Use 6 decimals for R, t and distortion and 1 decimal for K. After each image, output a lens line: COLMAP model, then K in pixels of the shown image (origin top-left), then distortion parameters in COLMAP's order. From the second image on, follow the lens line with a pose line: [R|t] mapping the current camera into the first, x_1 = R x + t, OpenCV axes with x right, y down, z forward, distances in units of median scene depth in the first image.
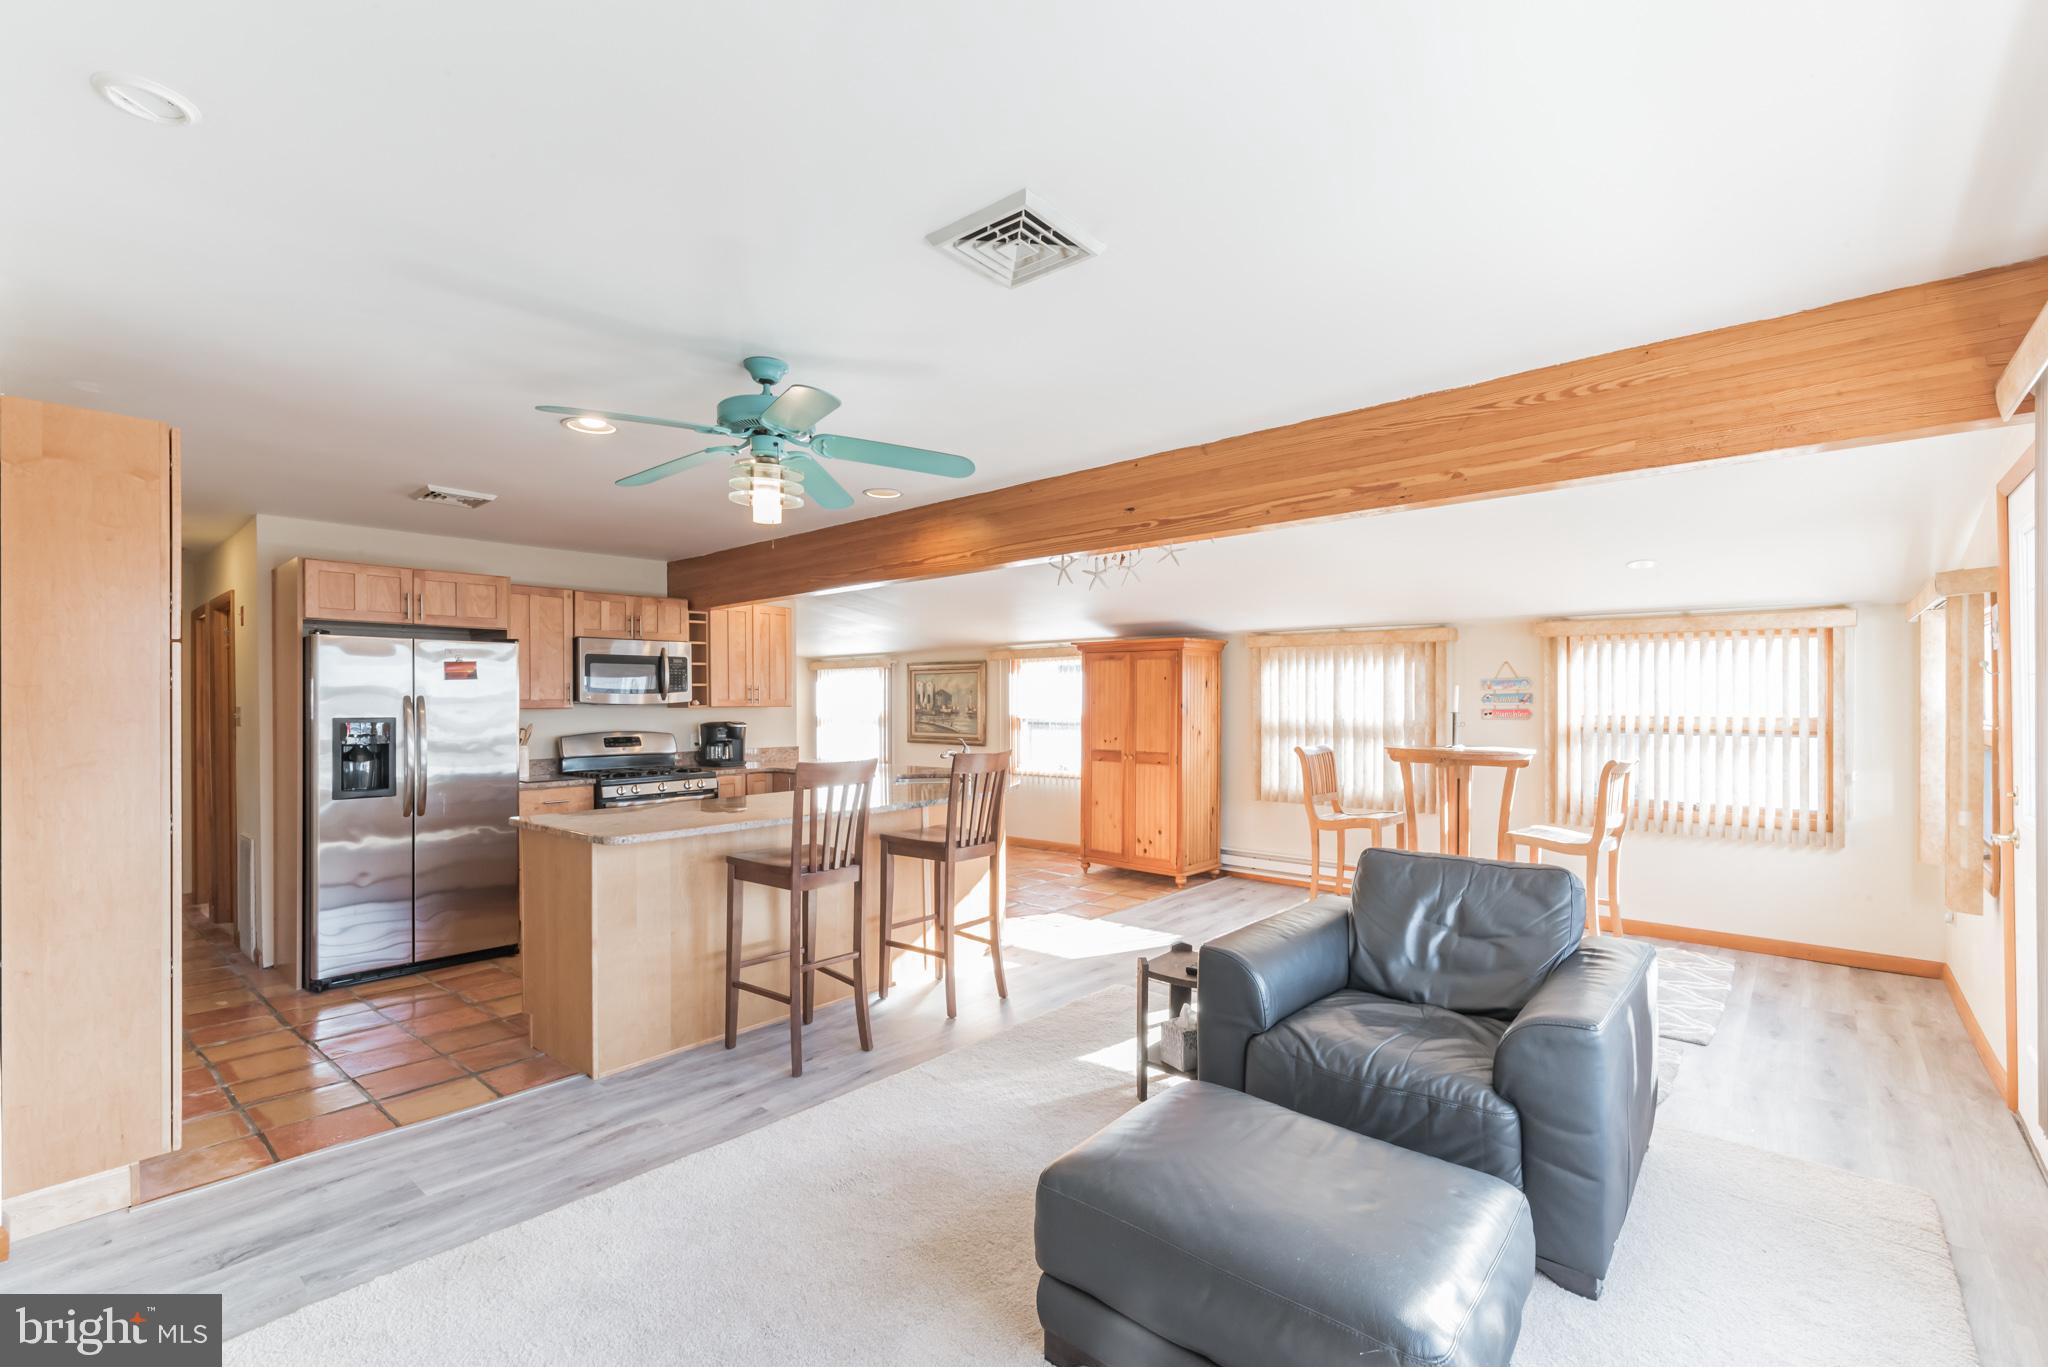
lens RADIAL K [[907.2, 0, 1031.1], [0, 907.2, 706.8], [0, 0, 1]] dist [-0.000533, -0.000208]
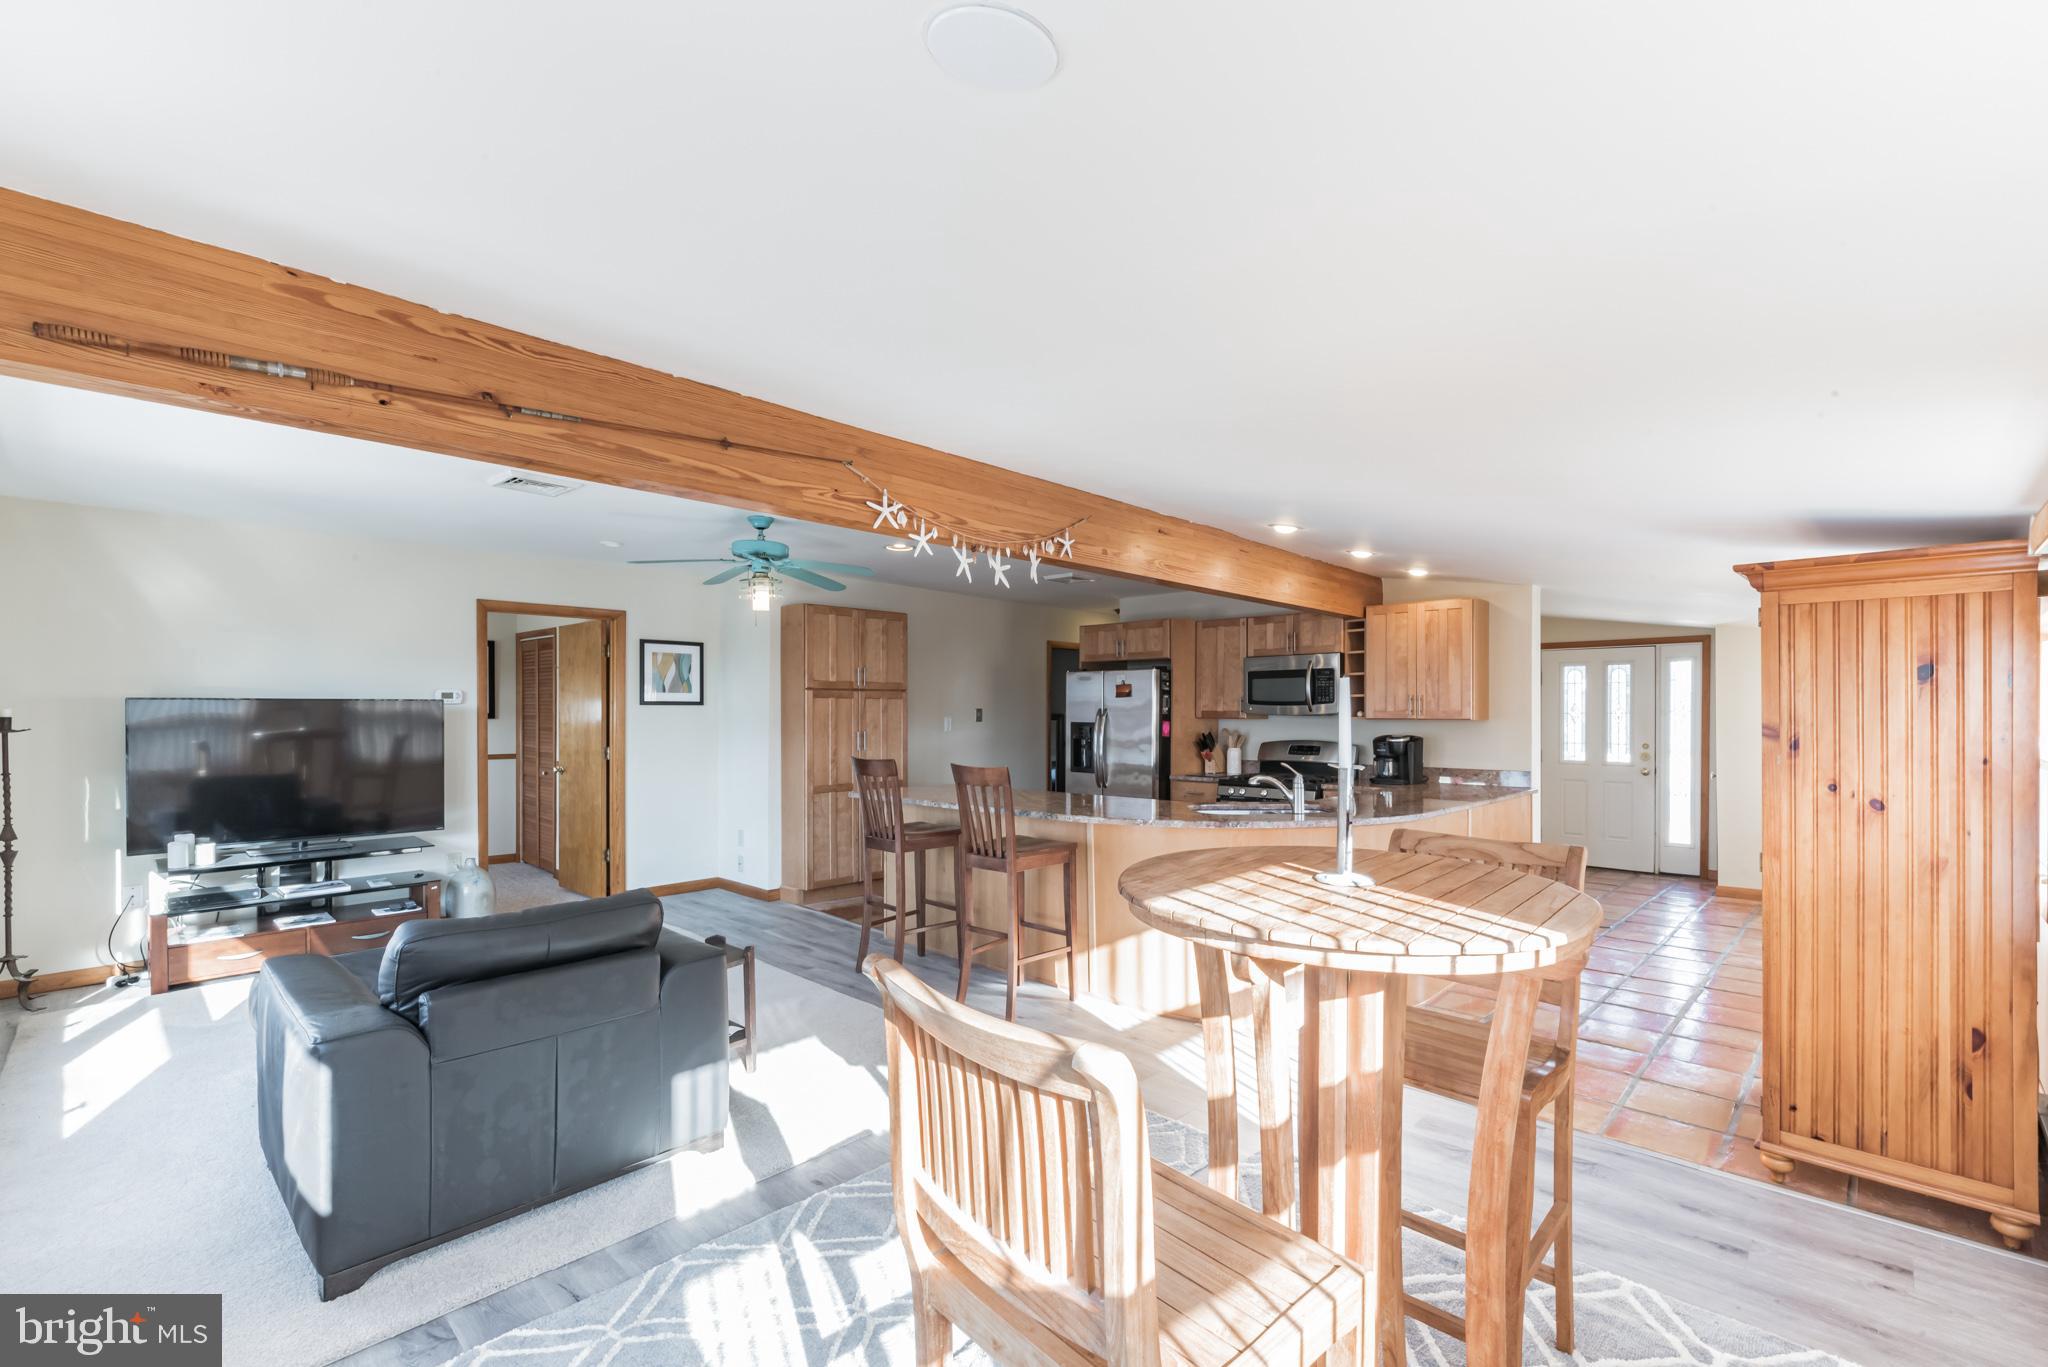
lens RADIAL K [[907.2, 0, 1031.1], [0, 907.2, 706.8], [0, 0, 1]] dist [-0.000533, -0.000208]
pose [[-0.062395, 0.001566, -0.998050, 0.708978], [-0.001823, 0.999997, 0.001683, -0.014698], [0.998050, 0.001924, -0.062392, 0.818222]]
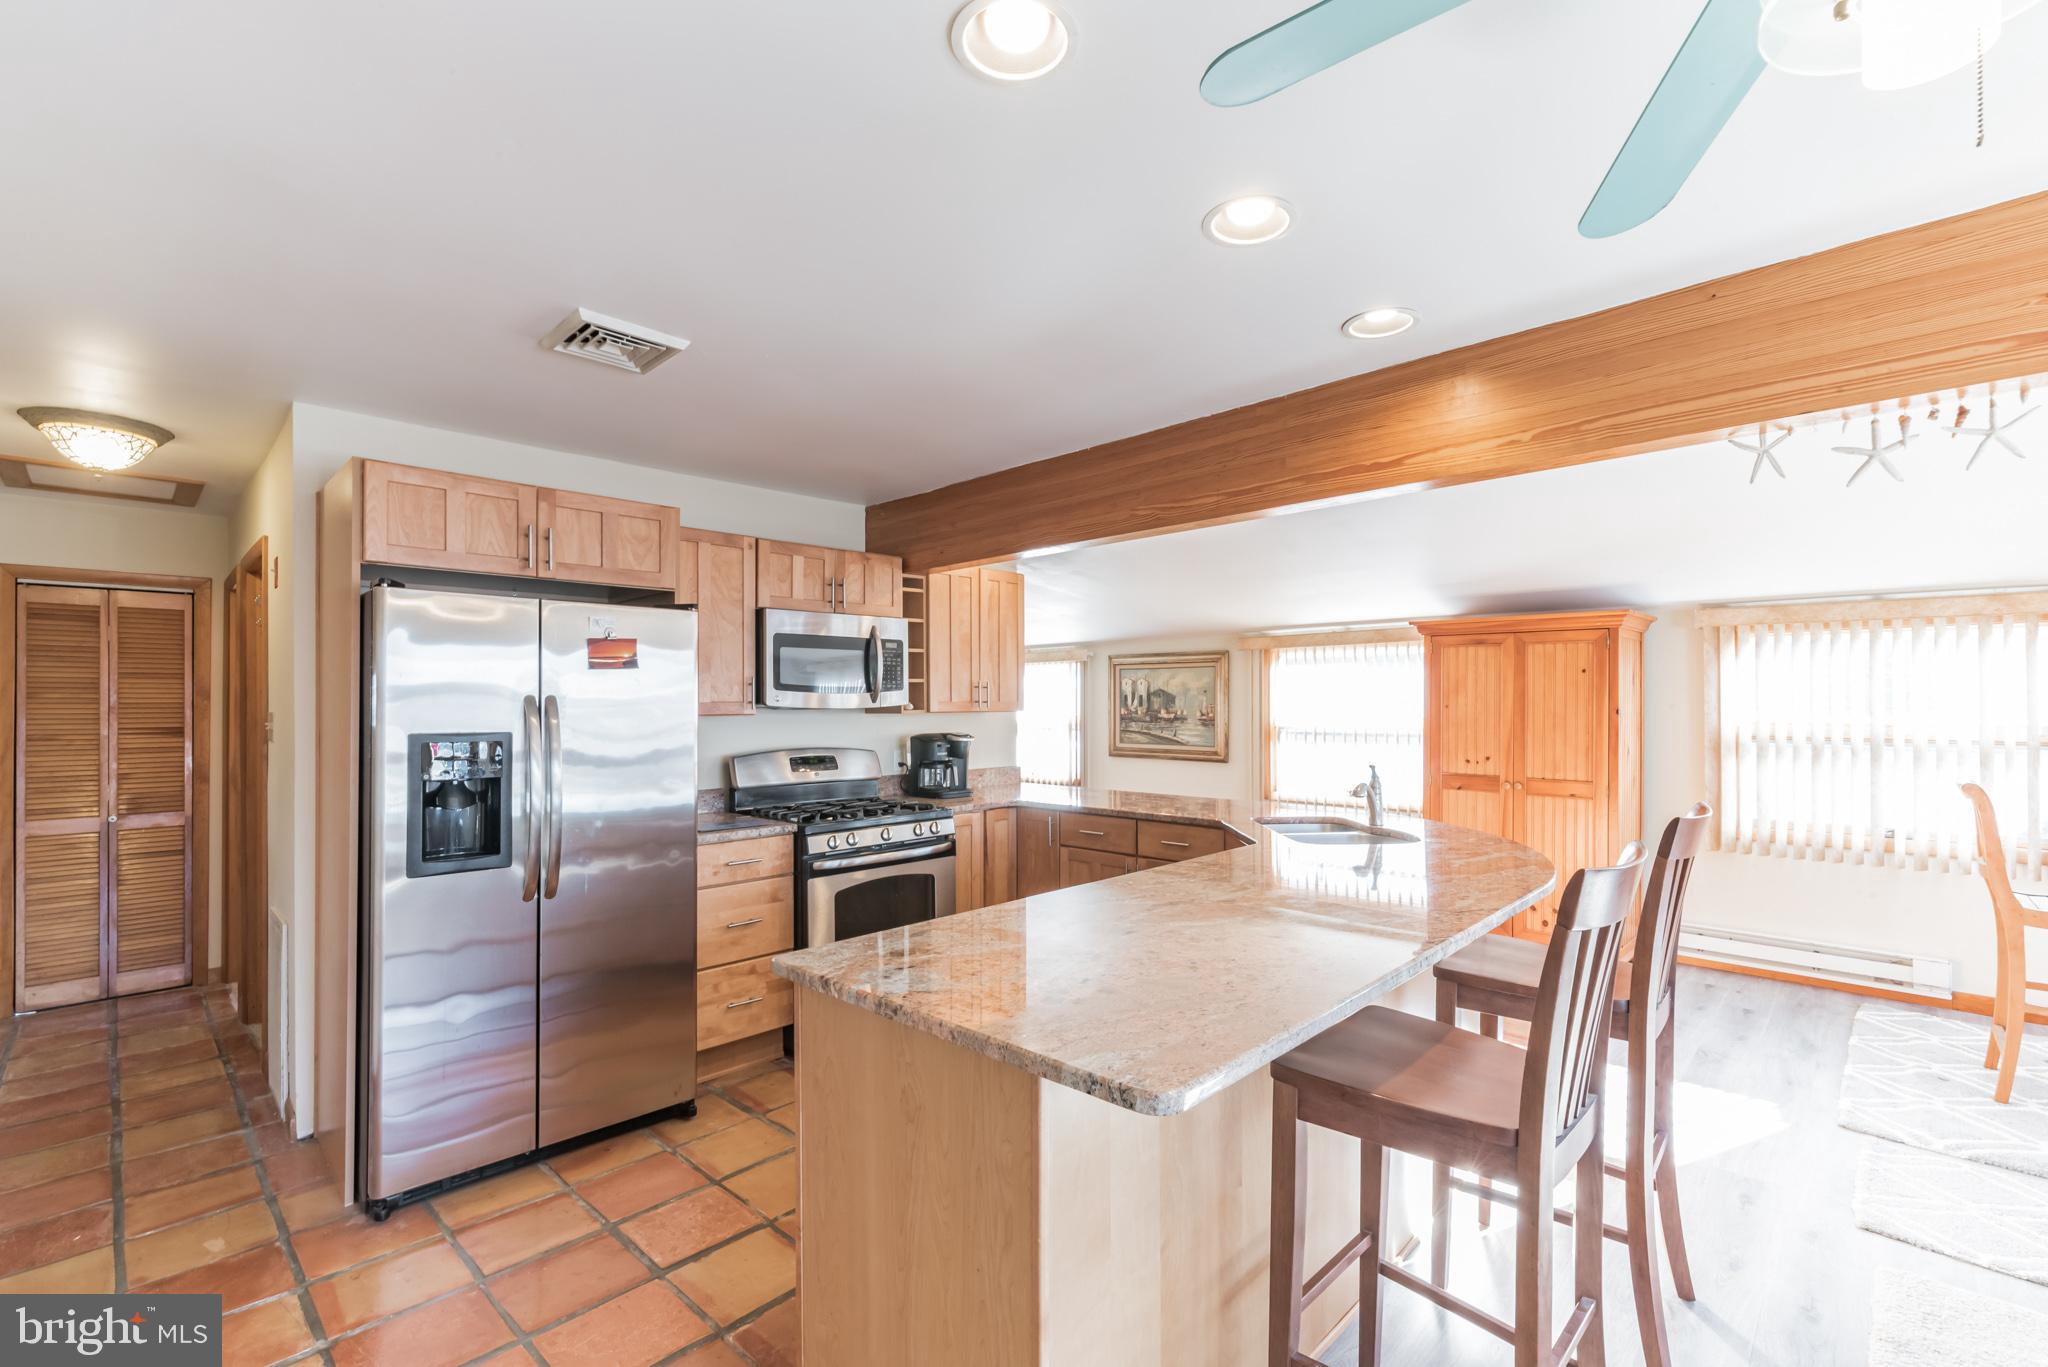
lens RADIAL K [[904.8, 0, 1023.7], [0, 904.8, 700.4], [0, 0, 1]] dist [0.002662, 0.000114]
pose [[0.998188, 0.000918, -0.060158, -0.276047], [-0.001440, 0.999962, -0.008643, -0.003594], [0.060147, 0.008714, 0.998151, 0.358635]]
